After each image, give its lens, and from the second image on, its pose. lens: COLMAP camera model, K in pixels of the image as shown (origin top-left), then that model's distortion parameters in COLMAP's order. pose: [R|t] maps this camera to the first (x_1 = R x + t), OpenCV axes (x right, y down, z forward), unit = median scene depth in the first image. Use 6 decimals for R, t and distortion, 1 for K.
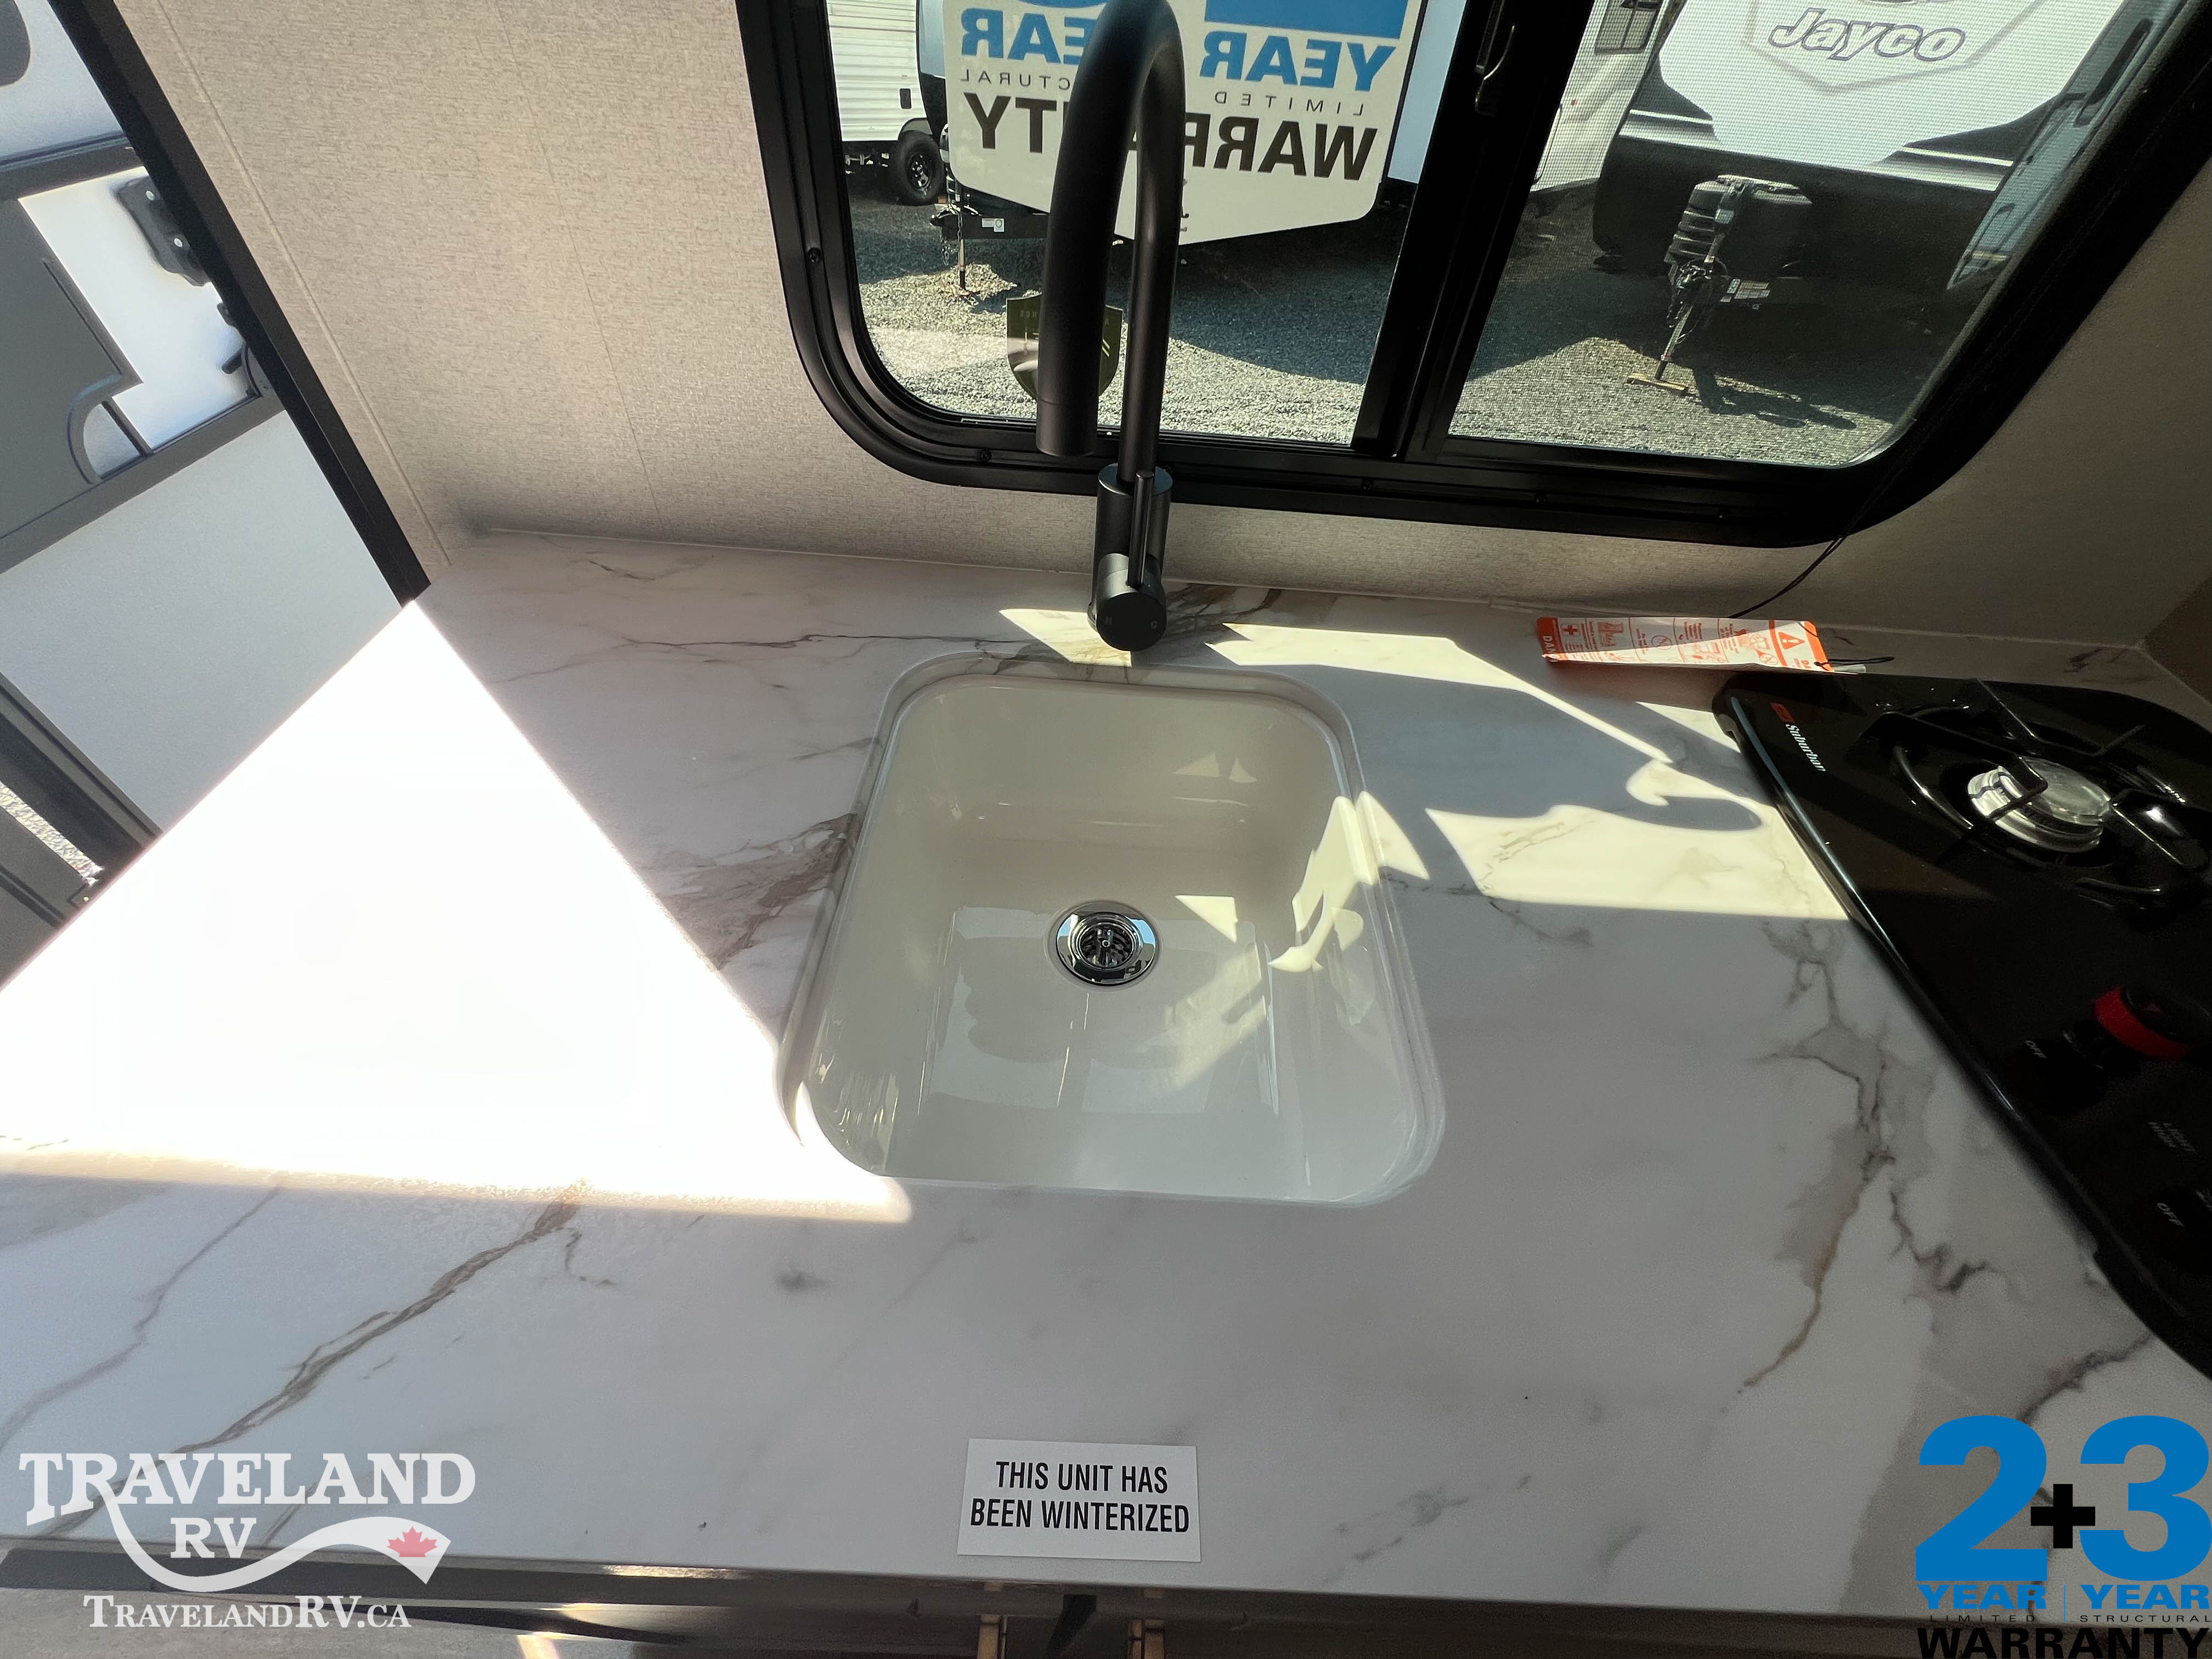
lens RADIAL K [[891.8, 0, 1109.5], [0, 891.8, 830.0], [0, 0, 1]] dist [-0.002352, 0.000112]
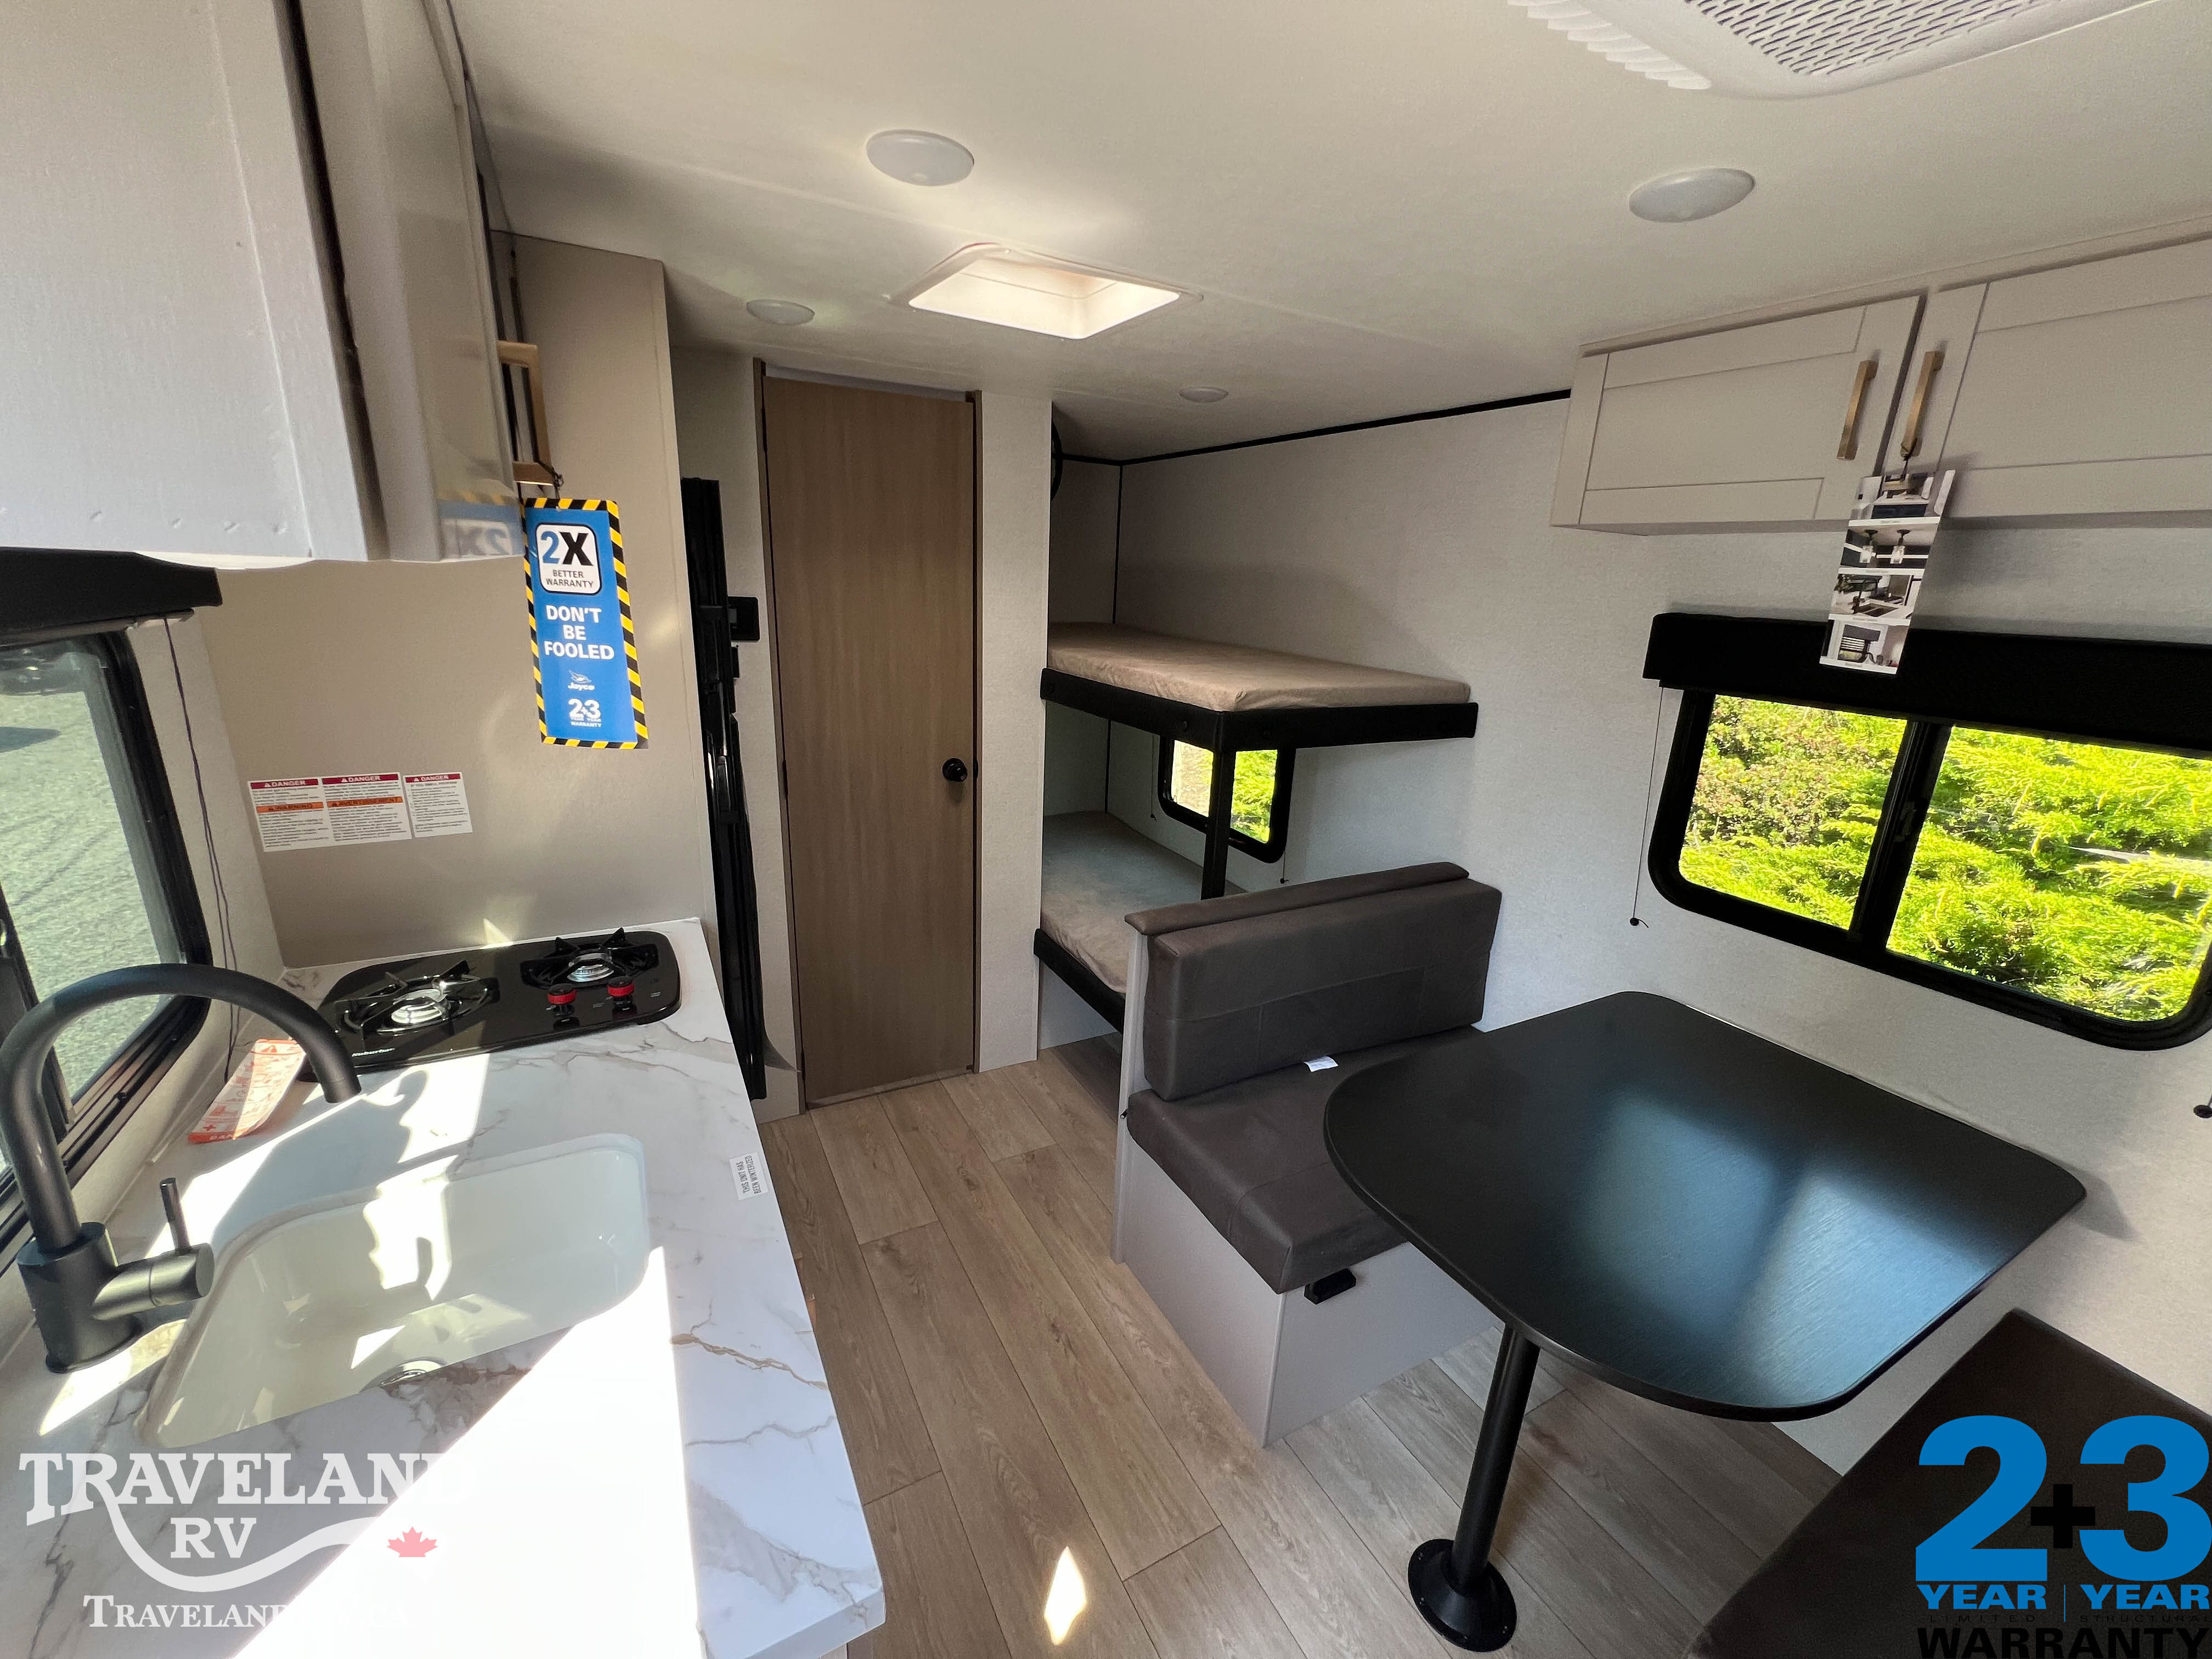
lens RADIAL K [[888.8, 0, 1109.0], [0, 888.8, 822.0], [0, 0, 1]] dist [-0.002583, -0.000093]
pose [[-0.503284, -0.320581, 0.802454, -1.412937], [0.567479, 0.577705, 0.586706, -0.583569], [-0.651669, 0.750656, -0.108827, -0.257992]]
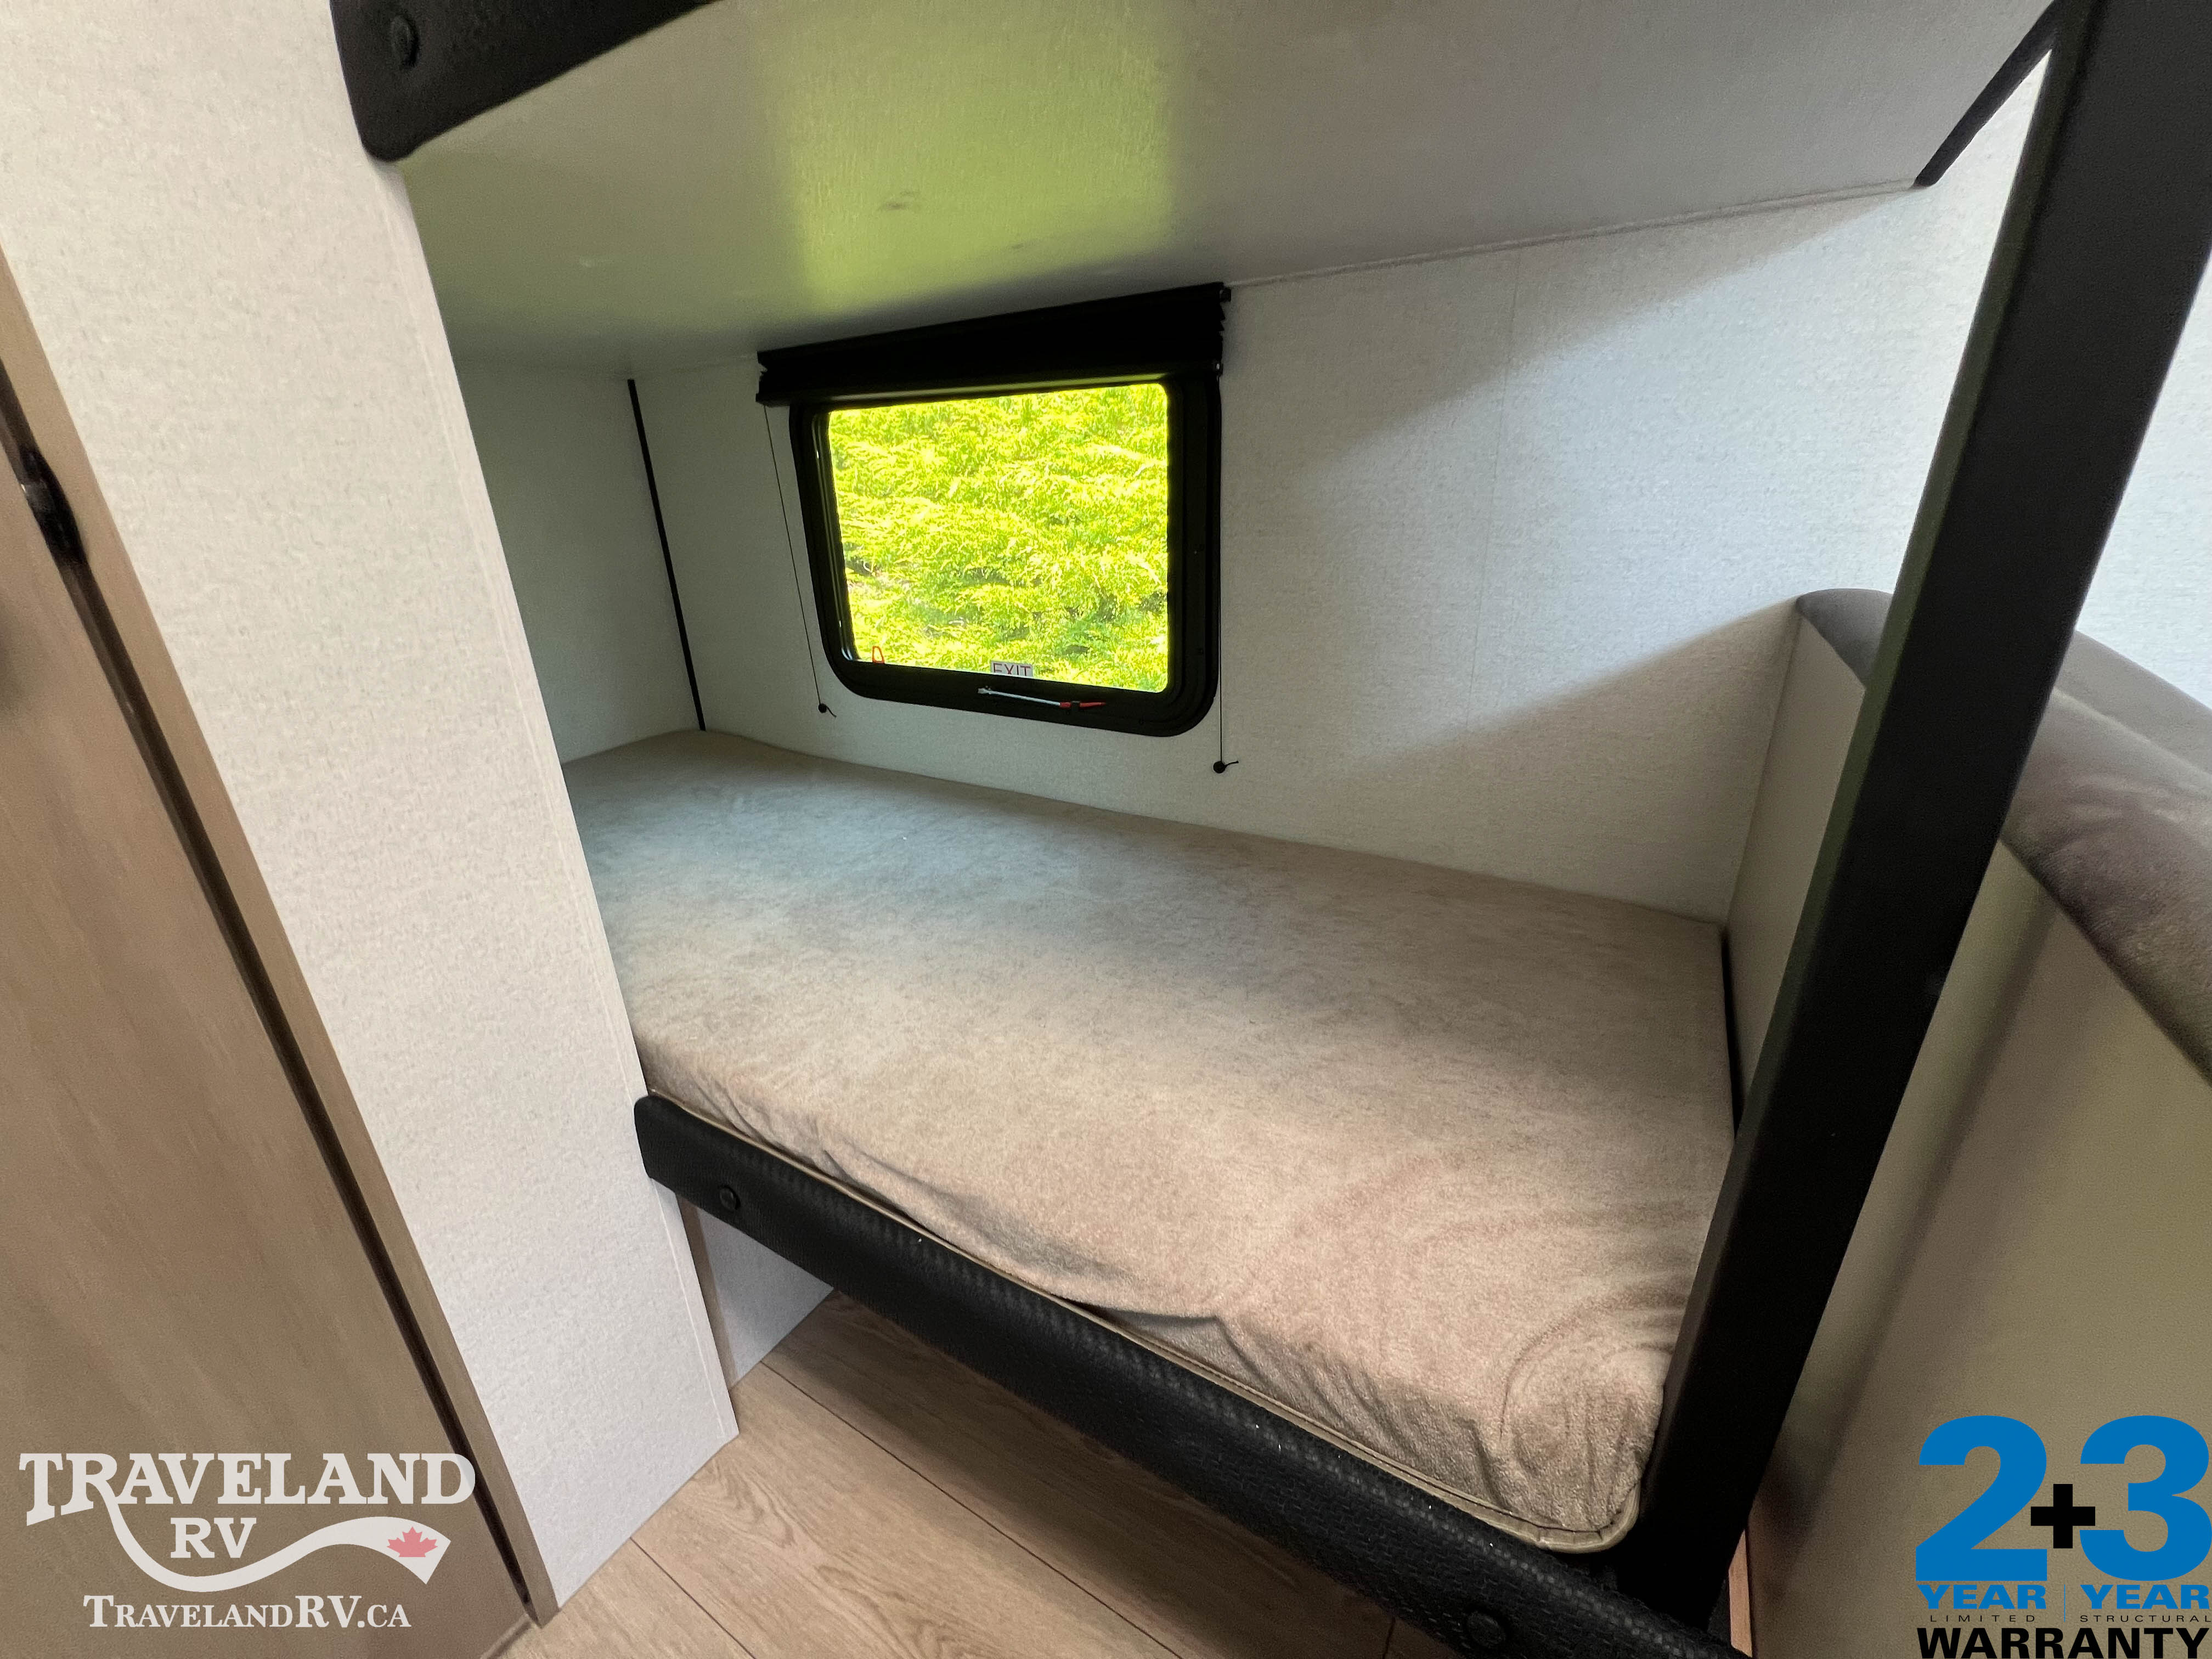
lens RADIAL K [[887.4, 0, 1106.0], [0, 887.4, 829.5], [0, 0, 1]] dist [0.000475, -0.000115]
pose [[-0.867944, -0.216416, 0.447031, 1.102929], [0.340608, 0.395700, 0.852882, 1.113714], [-0.361468, 0.892517, -0.269732, -0.361047]]
